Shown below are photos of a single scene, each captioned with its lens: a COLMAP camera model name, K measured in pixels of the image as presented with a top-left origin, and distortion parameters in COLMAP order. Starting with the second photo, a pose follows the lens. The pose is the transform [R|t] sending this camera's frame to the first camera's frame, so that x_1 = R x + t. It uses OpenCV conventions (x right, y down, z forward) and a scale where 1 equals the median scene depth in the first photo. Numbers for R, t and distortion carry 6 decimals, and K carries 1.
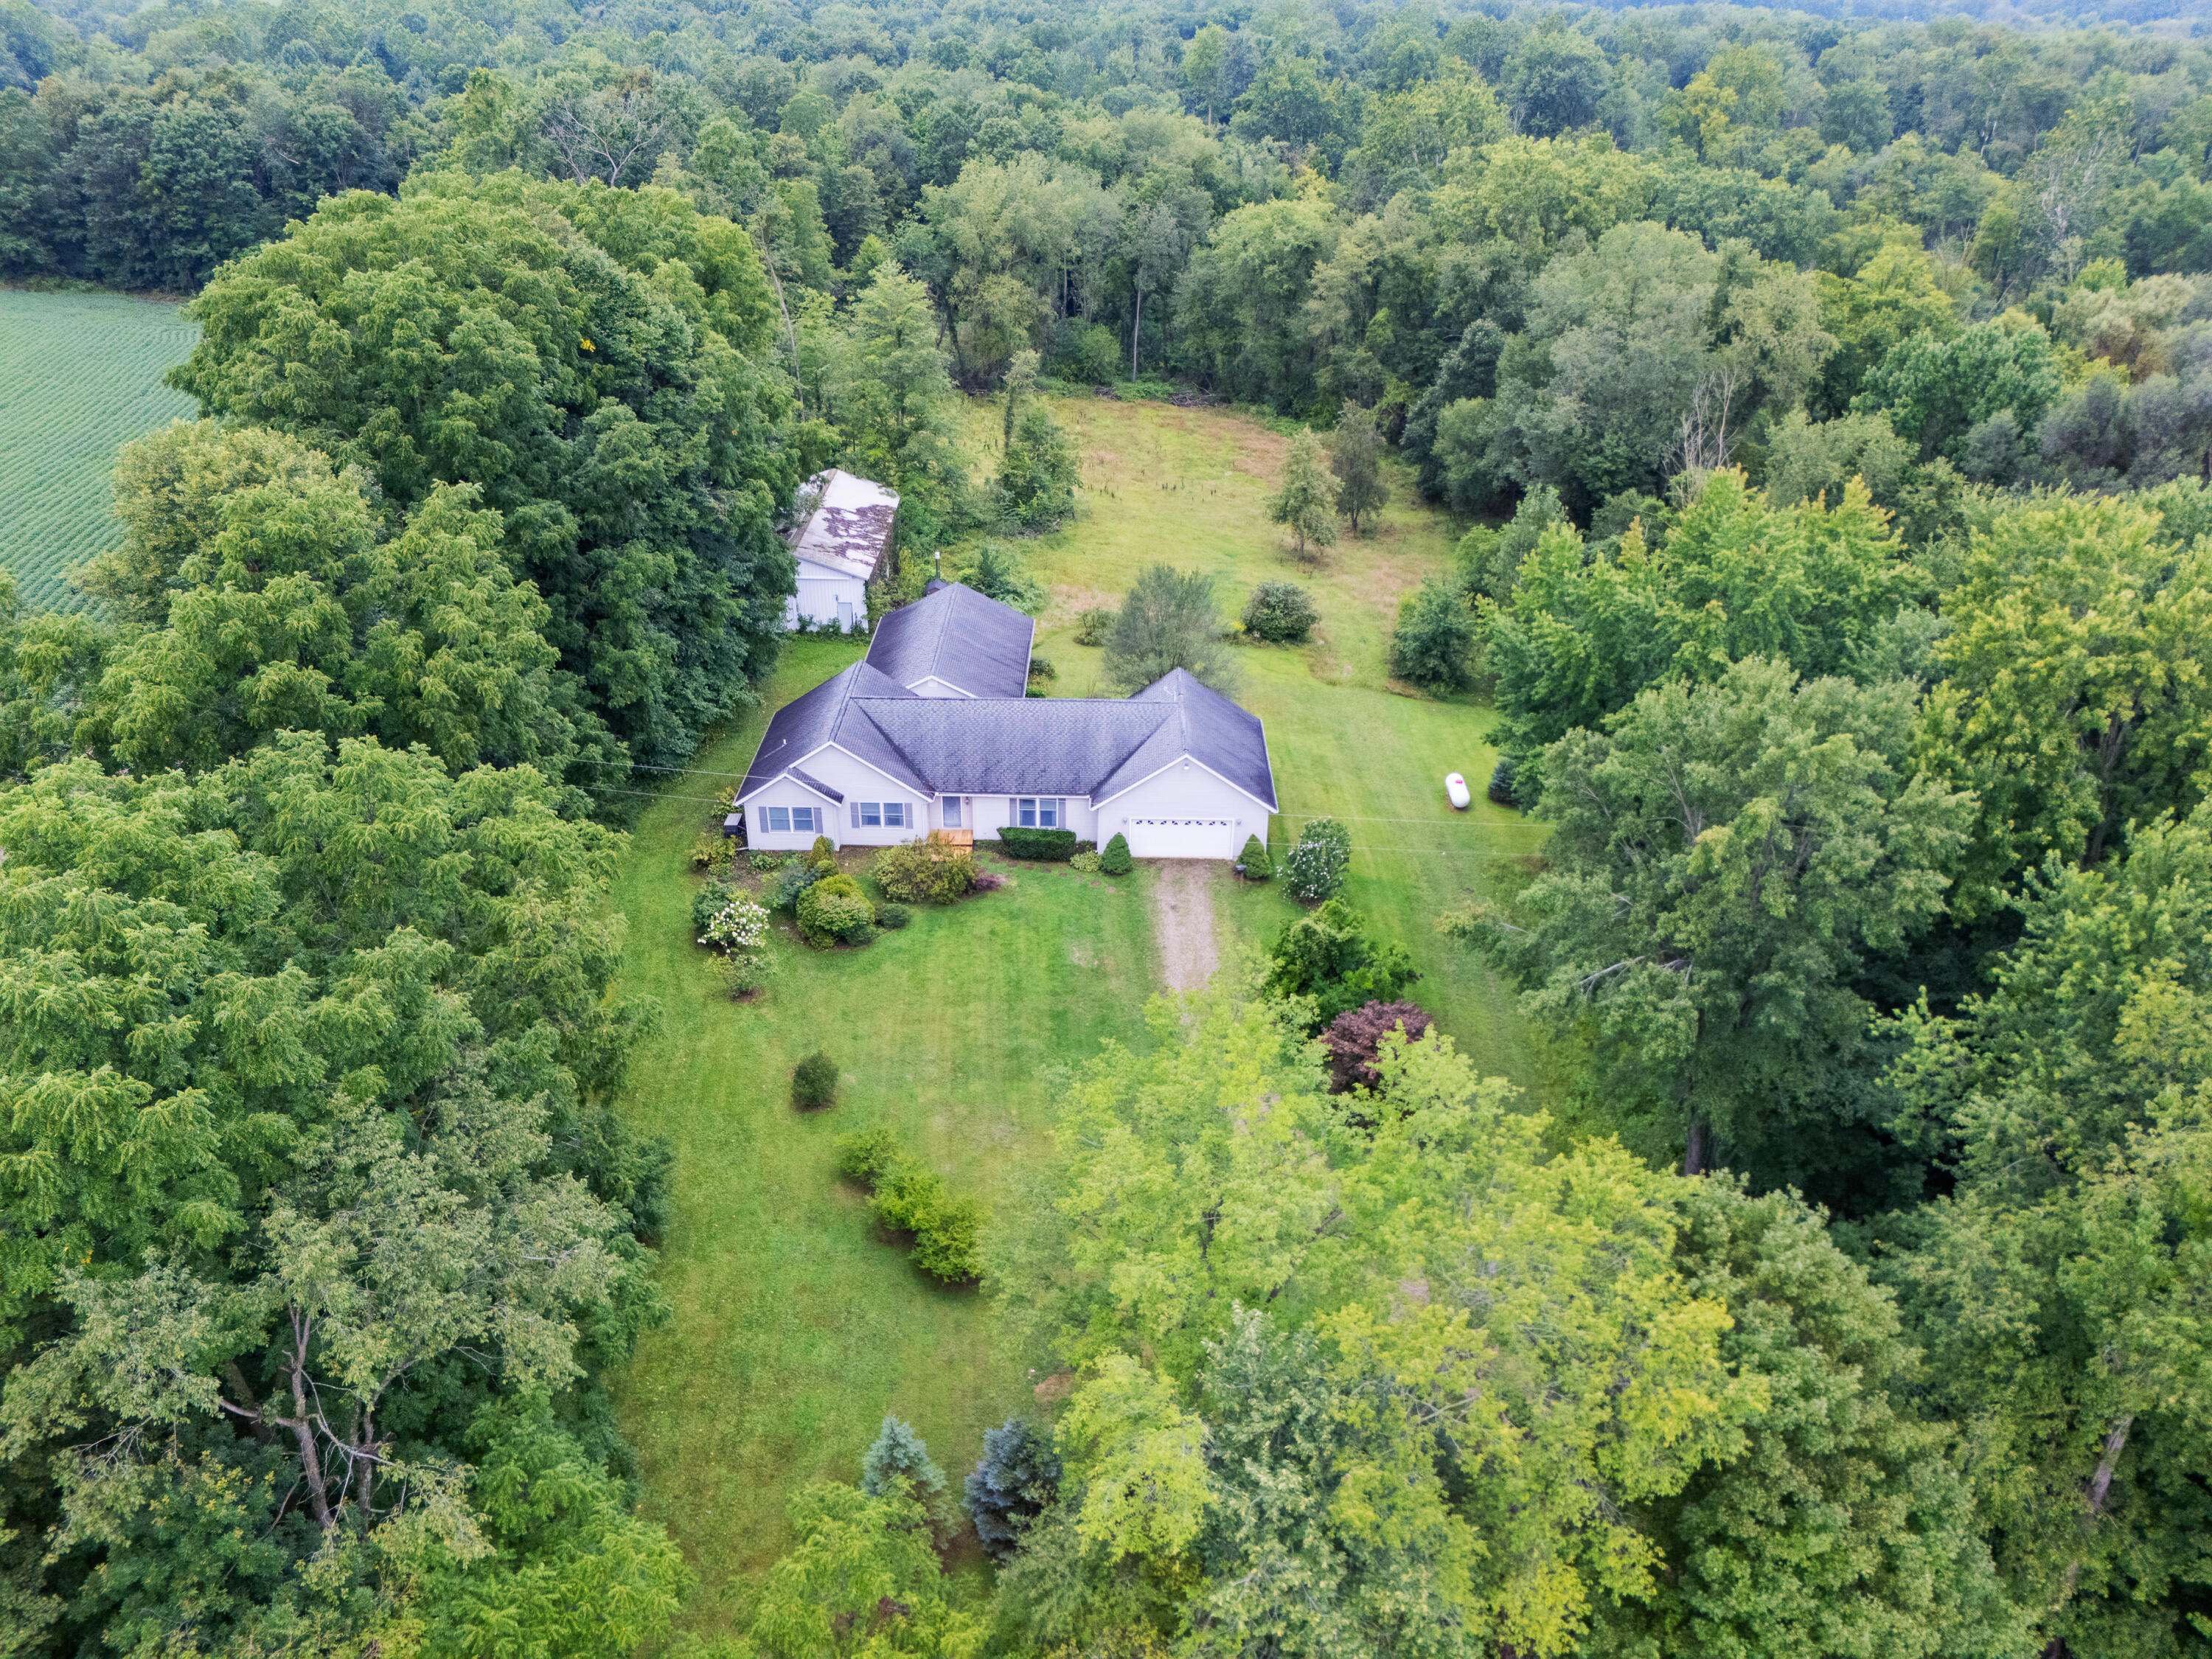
lens RADIAL K [[1651.1, 0, 1096.4], [0, 1651.1, 835.6], [0, 0, 1]] dist [0.074003, -0.085698]
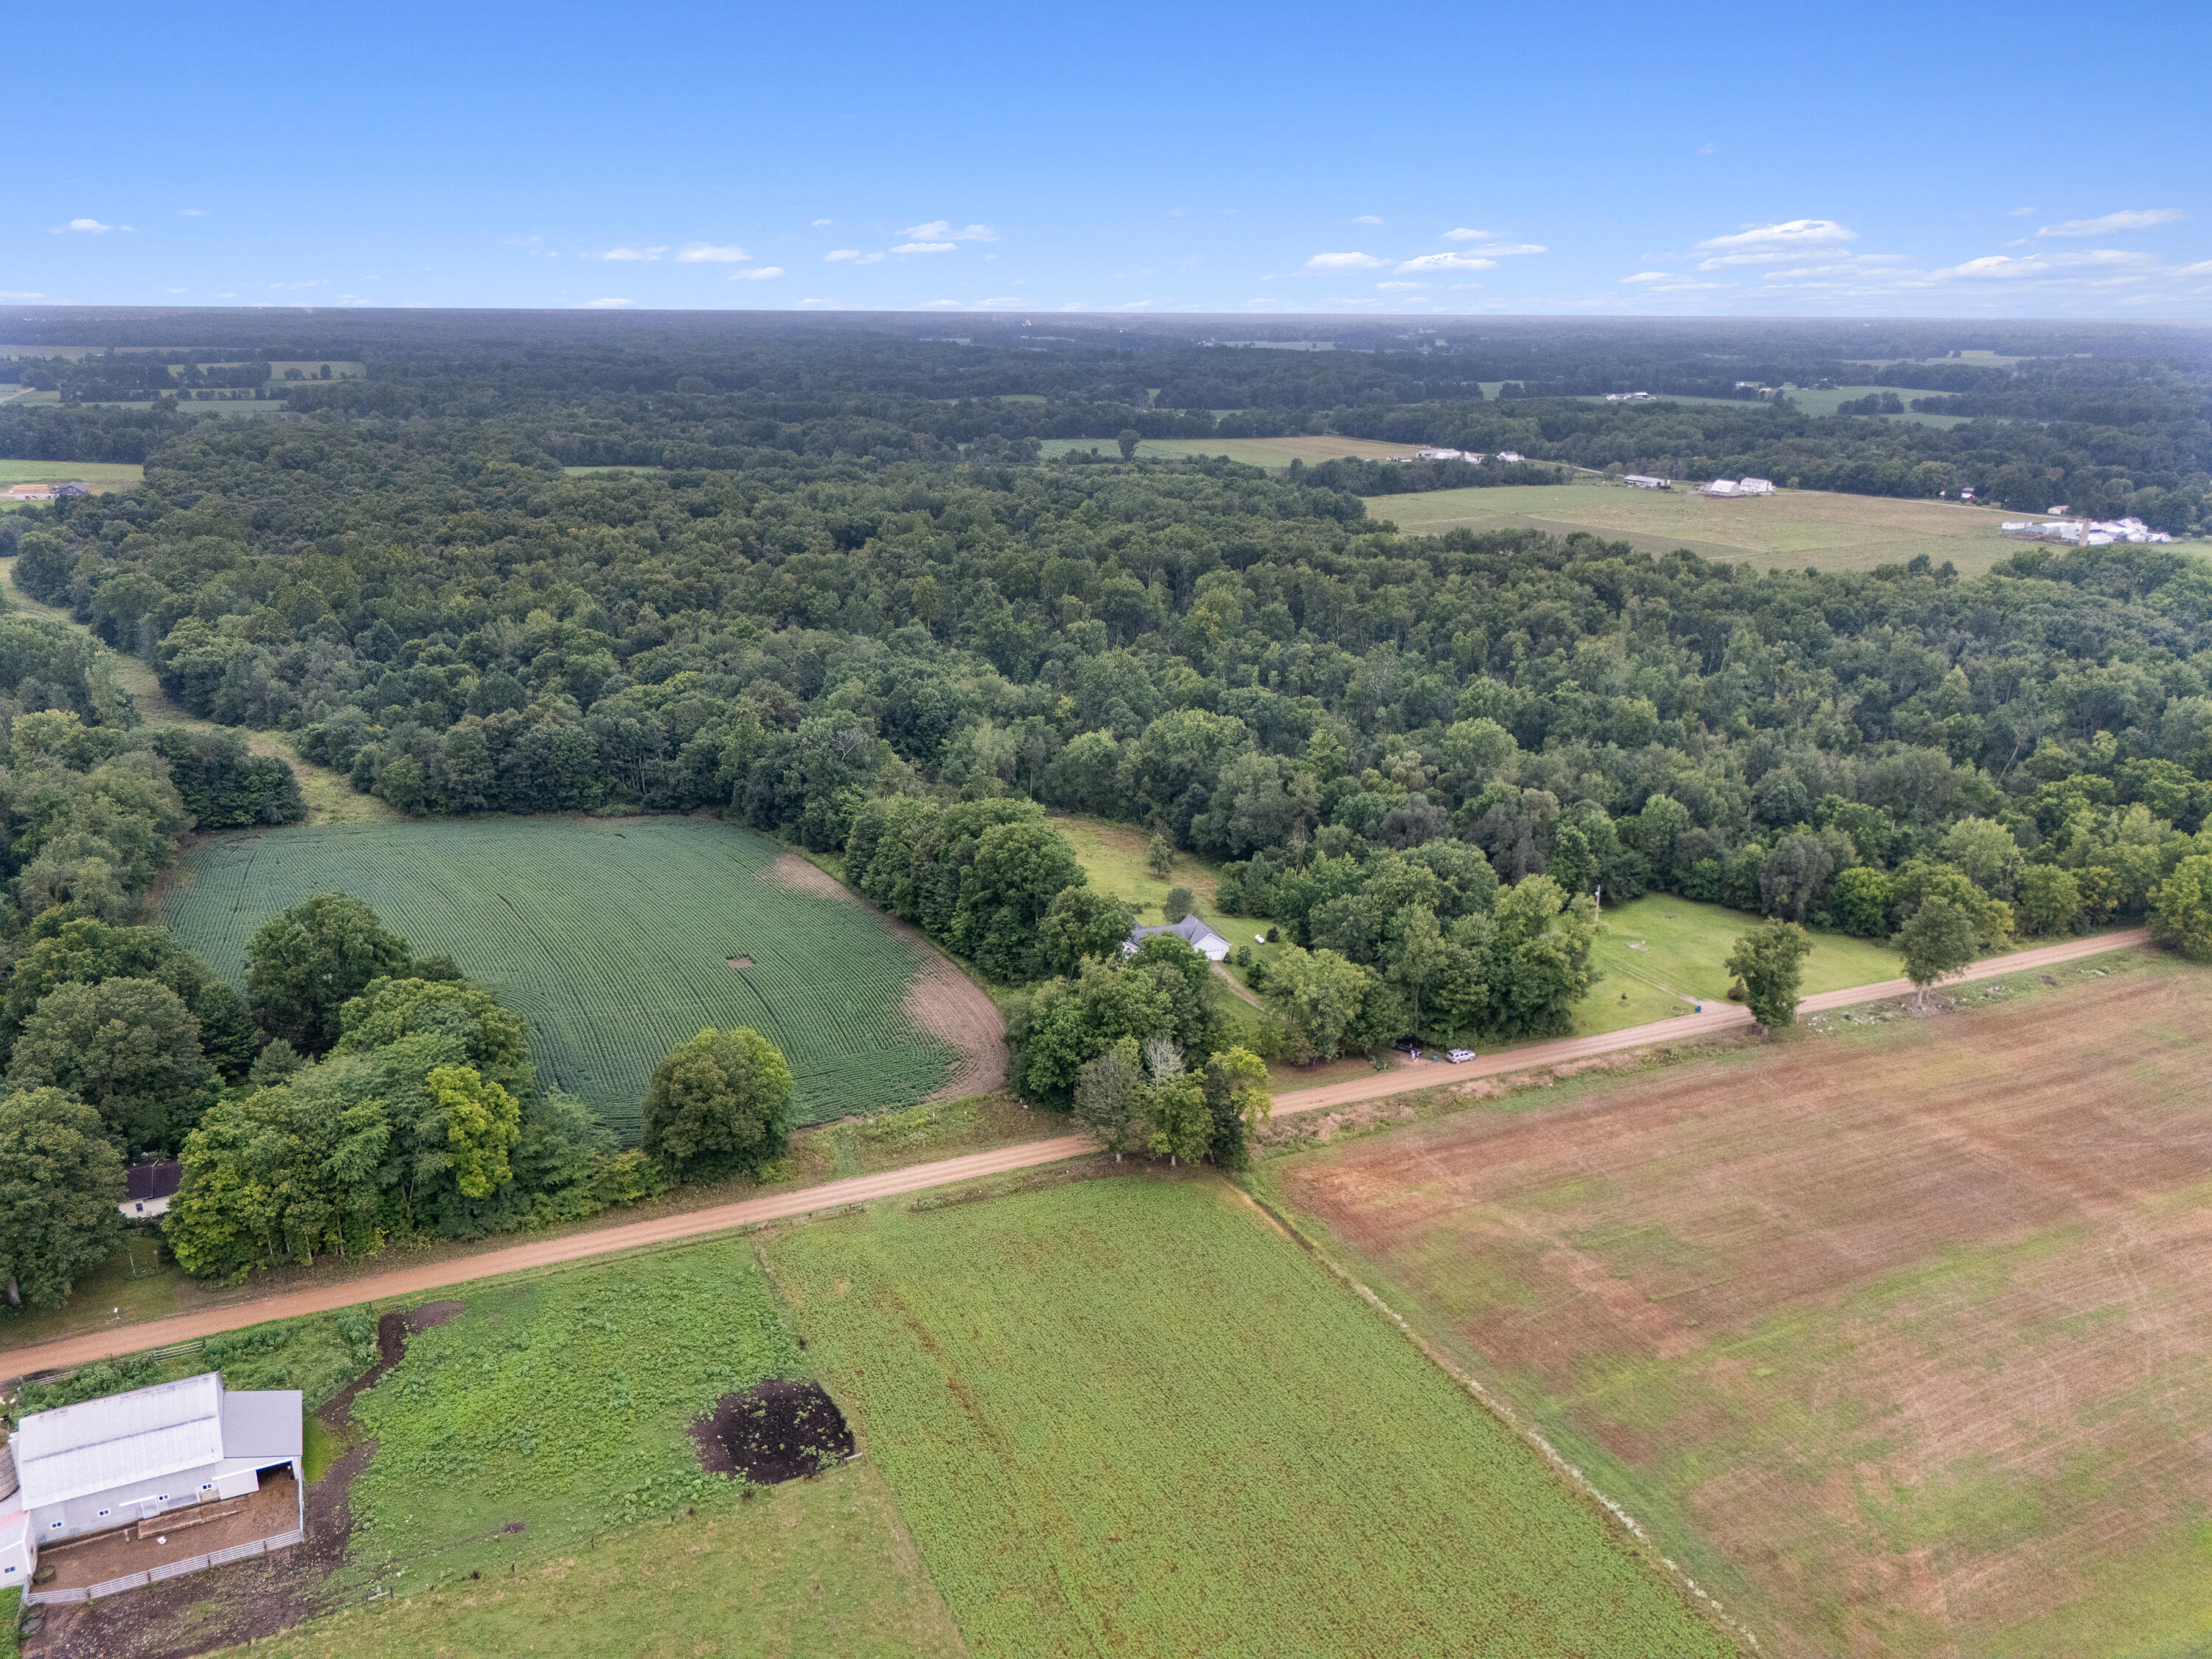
lens RADIAL K [[1651.1, 0, 1096.4], [0, 1651.1, 835.6], [0, 0, 1]] dist [0.074003, -0.085698]
pose [[0.945585, -0.105234, 0.307888, -1.345507], [0.155864, 0.977120, -0.144715, 0.243516], [-0.285614, 0.184829, 0.940352, -2.607475]]
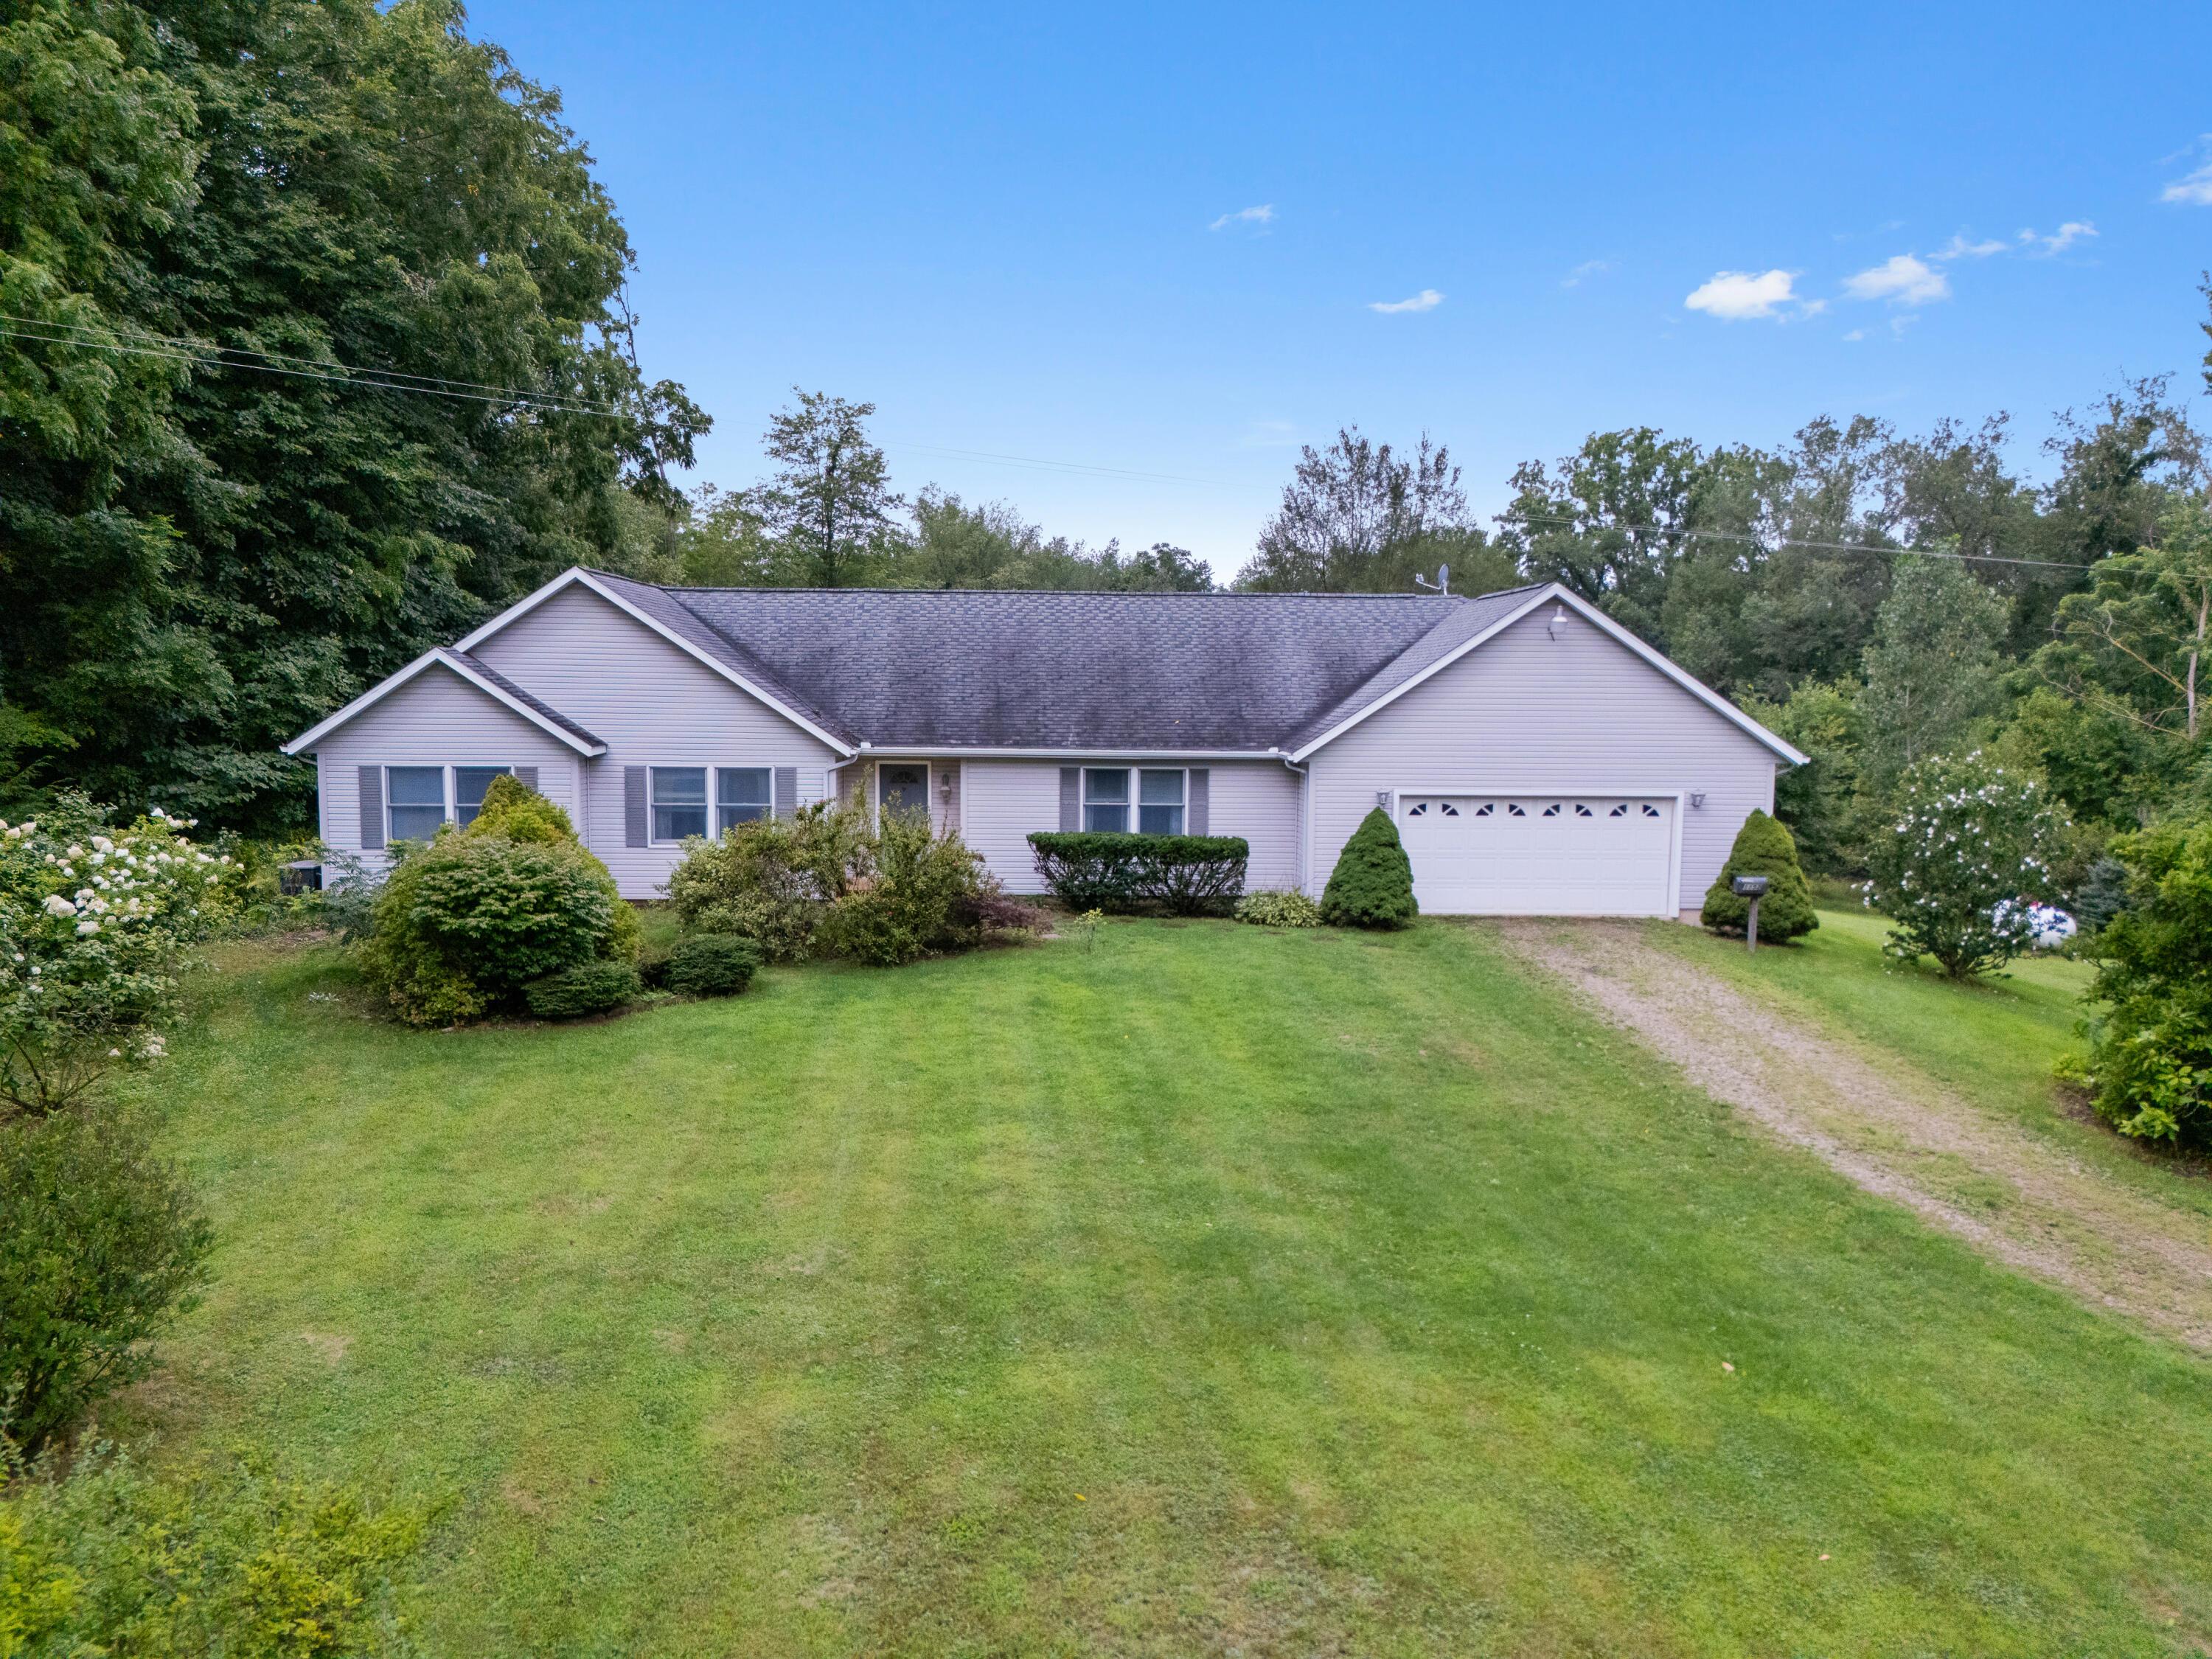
lens RADIAL K [[1651.1, 0, 1096.4], [0, 1651.1, 835.6], [0, 0, 1]] dist [0.074003, -0.085698]
pose [[0.999078, -0.009318, 0.041905, -0.060450], [0.024435, 0.926033, -0.376650, 0.134454], [-0.035296, 0.377327, 0.925407, 0.664090]]
